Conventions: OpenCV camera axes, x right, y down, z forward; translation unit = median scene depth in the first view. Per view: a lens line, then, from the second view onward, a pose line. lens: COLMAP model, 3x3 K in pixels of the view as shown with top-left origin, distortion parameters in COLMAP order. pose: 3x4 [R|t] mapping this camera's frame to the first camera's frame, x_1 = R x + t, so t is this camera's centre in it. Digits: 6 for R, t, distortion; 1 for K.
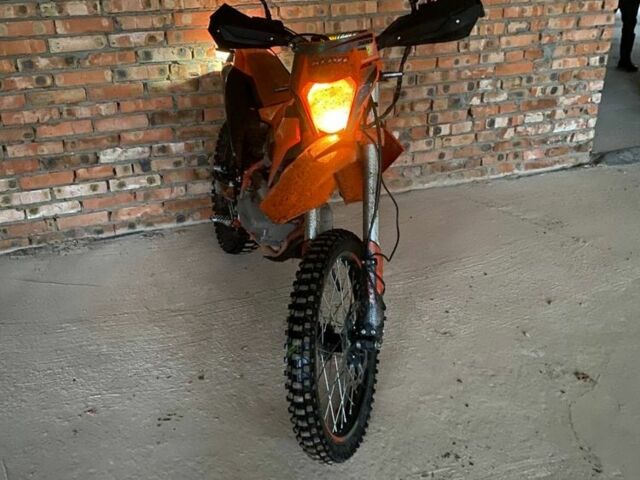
lens RADIAL K [[629.3, 0, 318.6], [0, 629.3, 239.2], [0, 0, 1]] dist [0.080271, -0.183540]
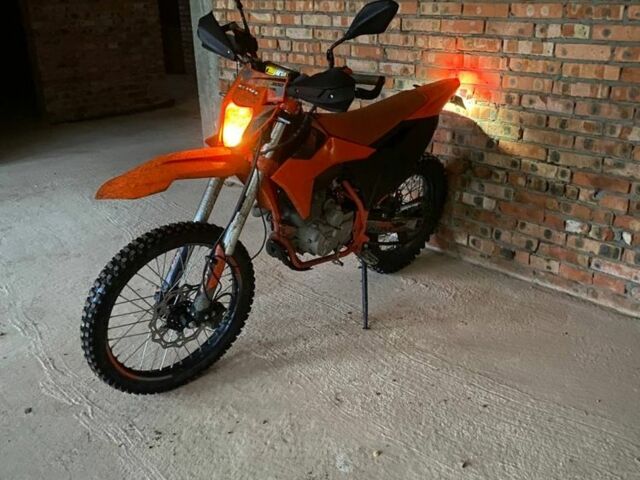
lens RADIAL K [[629.3, 0, 318.6], [0, 629.3, 239.2], [0, 0, 1]] dist [0.080271, -0.183540]
pose [[0.420828, 0.357425, -0.833757, 0.692968], [-0.397244, 0.898904, 0.184850, -0.179894], [0.815538, 0.253415, 0.520269, 0.332656]]
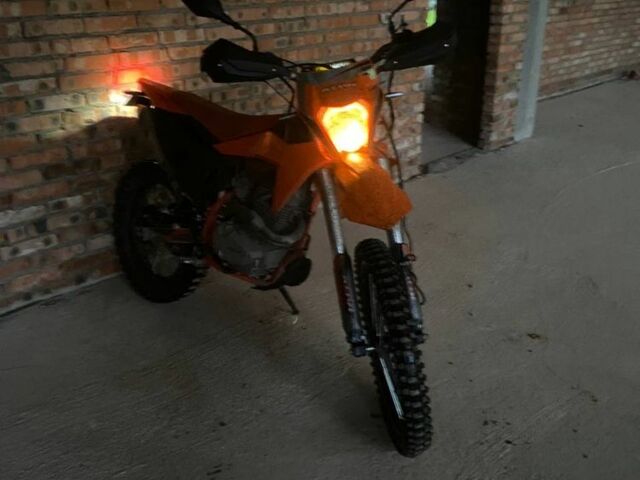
lens RADIAL K [[629.3, 0, 318.6], [0, 629.3, 239.2], [0, 0, 1]] dist [0.080271, -0.183540]
pose [[0.906225, -0.152158, 0.394468, -0.280269], [0.179452, 0.983213, -0.033009, 0.002231], [-0.382823, 0.100702, 0.918317, 0.028688]]
